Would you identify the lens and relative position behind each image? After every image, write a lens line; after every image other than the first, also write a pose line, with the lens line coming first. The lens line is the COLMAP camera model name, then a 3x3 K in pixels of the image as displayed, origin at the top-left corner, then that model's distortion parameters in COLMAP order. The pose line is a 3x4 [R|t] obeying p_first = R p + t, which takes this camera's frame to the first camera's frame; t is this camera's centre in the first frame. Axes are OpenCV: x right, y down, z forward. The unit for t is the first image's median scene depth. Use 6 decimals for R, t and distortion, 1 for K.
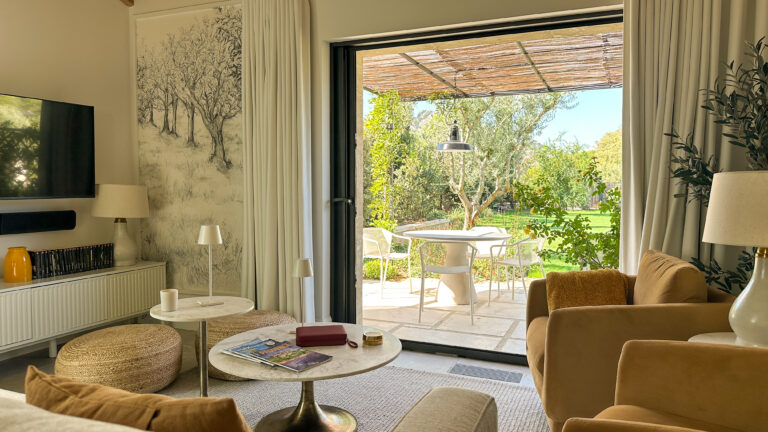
lens RADIAL K [[542.5, 0, 385.7], [0, 542.5, 217.7], [0, 0, 1]] dist [0.086786, -0.054199]
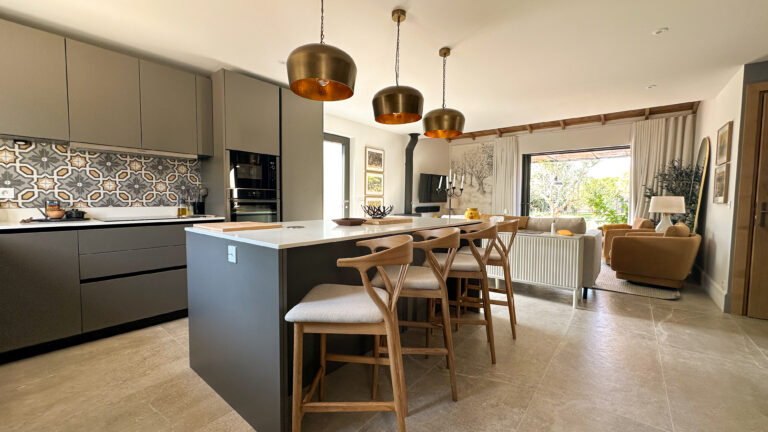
lens RADIAL K [[307.7, 0, 381.4], [0, 307.7, 215.7], [0, 0, 1]] dist [0.002296, 0.000248]
pose [[0.958665, 0.018138, -0.283958, -0.357224], [-0.018193, 0.999832, 0.002443, 0.047277], [0.283954, 0.002824, 0.958834, -0.909474]]
